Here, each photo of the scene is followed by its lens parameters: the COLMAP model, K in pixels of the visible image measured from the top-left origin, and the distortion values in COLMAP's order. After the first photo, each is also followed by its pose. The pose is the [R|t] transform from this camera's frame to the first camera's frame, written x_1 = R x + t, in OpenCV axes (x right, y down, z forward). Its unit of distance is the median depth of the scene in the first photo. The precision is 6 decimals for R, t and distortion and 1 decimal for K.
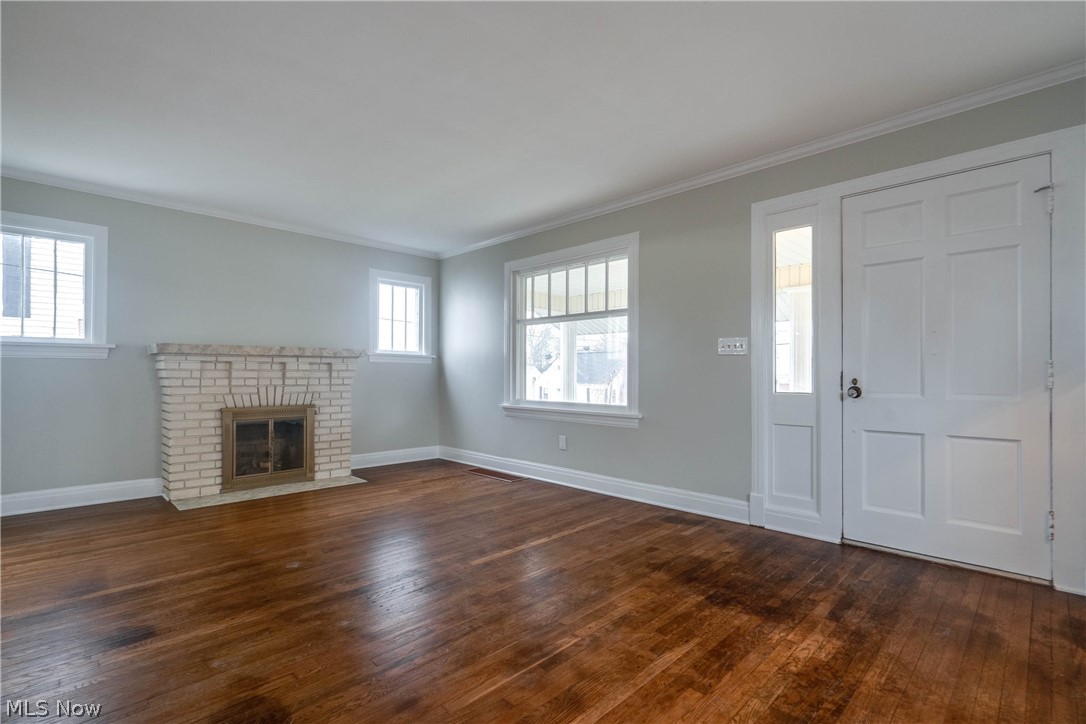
lens RADIAL K [[499.2, 0, 542.8], [0, 499.2, 371.5], [0, 0, 1]] dist [-0.000148, 0.000409]
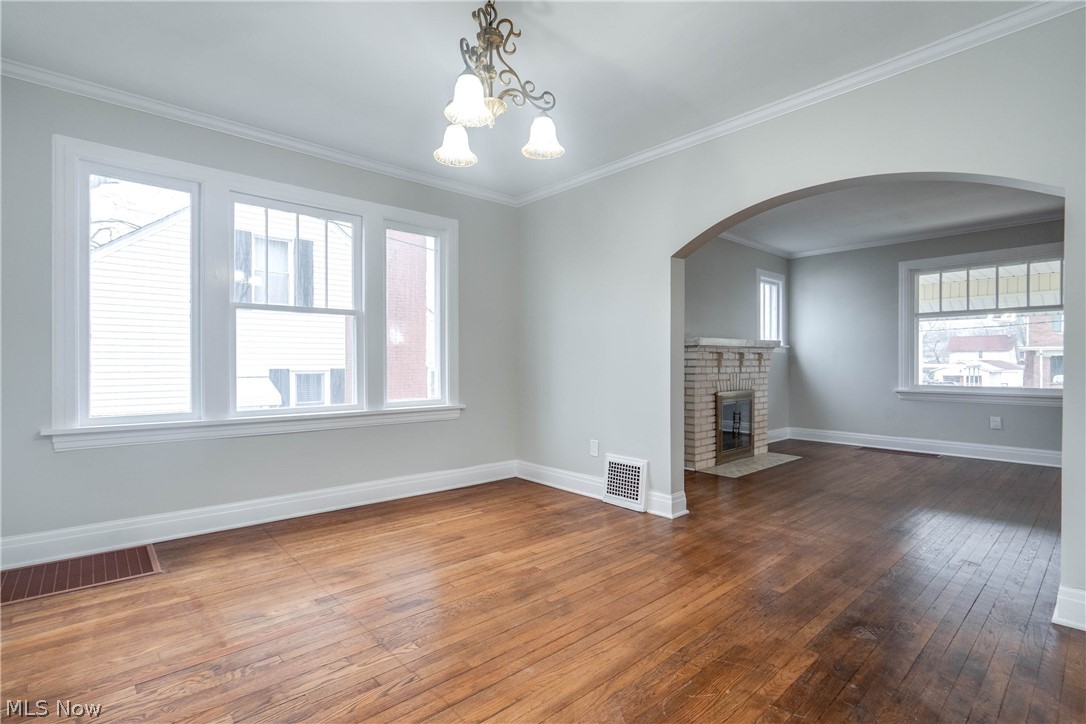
lens RADIAL K [[499.2, 0, 543.0], [0, 499.2, 361.2], [0, 0, 1]] dist [-0.000148, 0.000409]
pose [[0.998912, -0.004678, -0.046410, -0.923561], [0.004864, 0.999981, 0.003897, -0.005566], [0.046391, -0.004118, 0.998915, -0.169337]]
